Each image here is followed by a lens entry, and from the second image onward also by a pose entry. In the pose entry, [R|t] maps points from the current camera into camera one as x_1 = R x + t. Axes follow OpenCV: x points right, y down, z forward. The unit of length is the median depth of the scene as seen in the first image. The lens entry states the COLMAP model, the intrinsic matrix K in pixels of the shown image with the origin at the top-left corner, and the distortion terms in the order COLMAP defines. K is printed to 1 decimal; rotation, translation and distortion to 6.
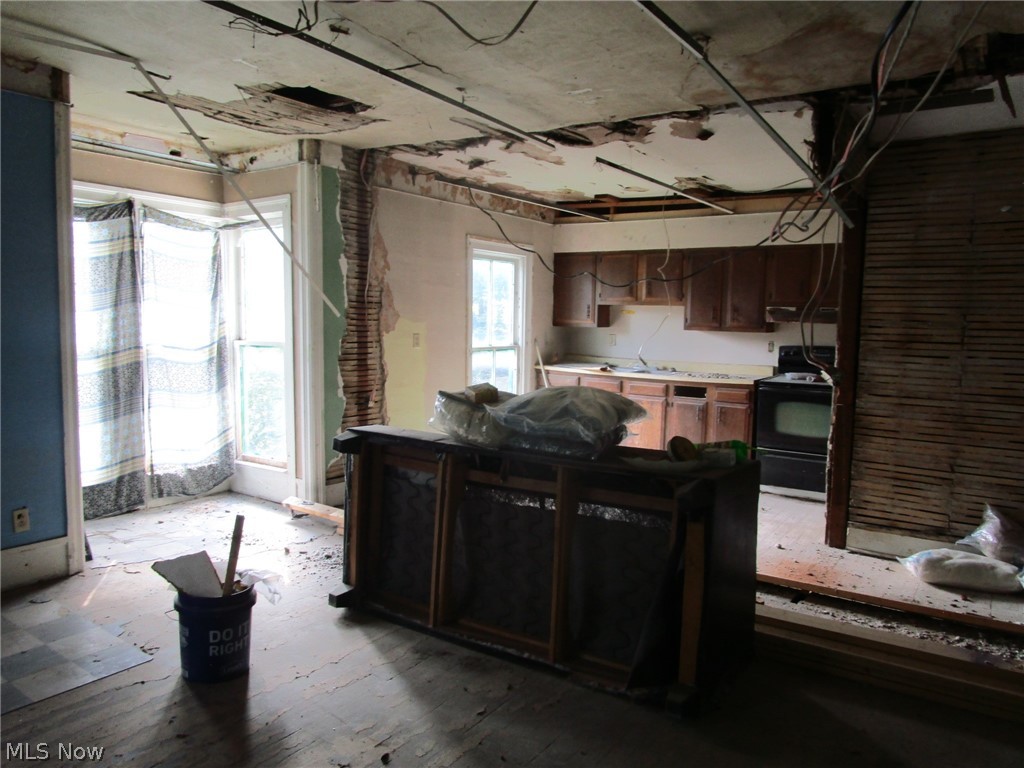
lens RADIAL K [[725.9, 0, 508.6], [0, 725.9, 388.1], [0, 0, 1]] dist [-0.035856, 0.008799]
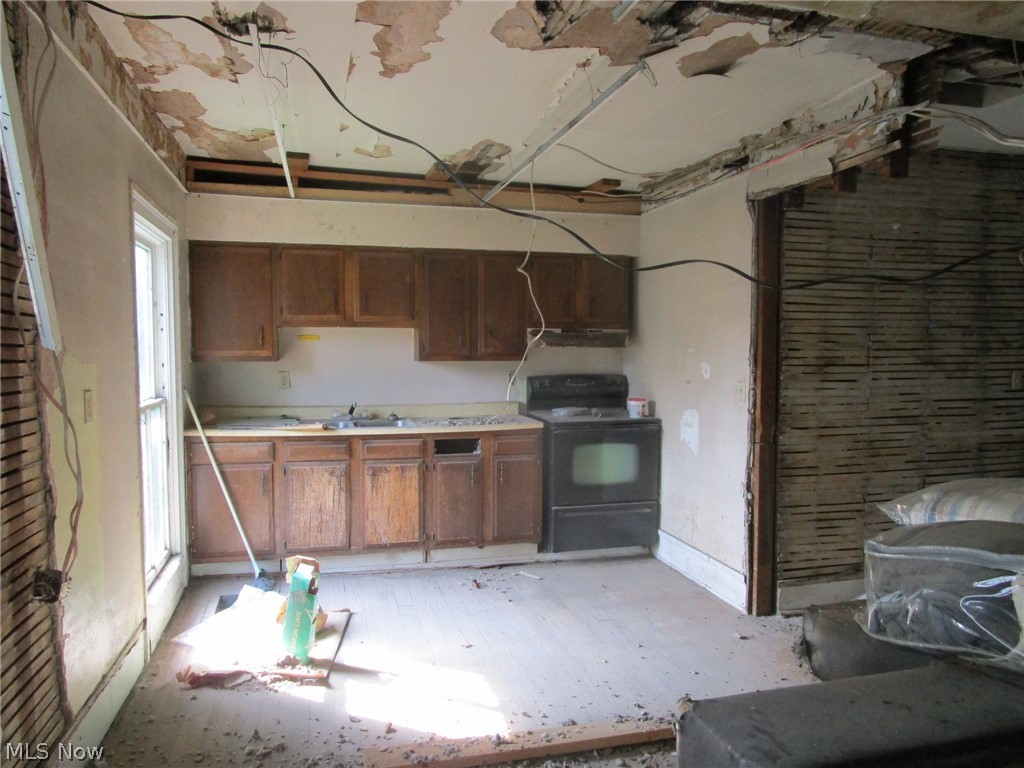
lens RADIAL K [[725.9, 0, 508.6], [0, 725.9, 388.1], [0, 0, 1]] dist [-0.035856, 0.008799]
pose [[0.650329, -0.060988, 0.757201, -0.373476], [0.088106, 0.996101, 0.004559, -0.074102], [-0.754526, 0.063749, 0.653166, 0.704703]]
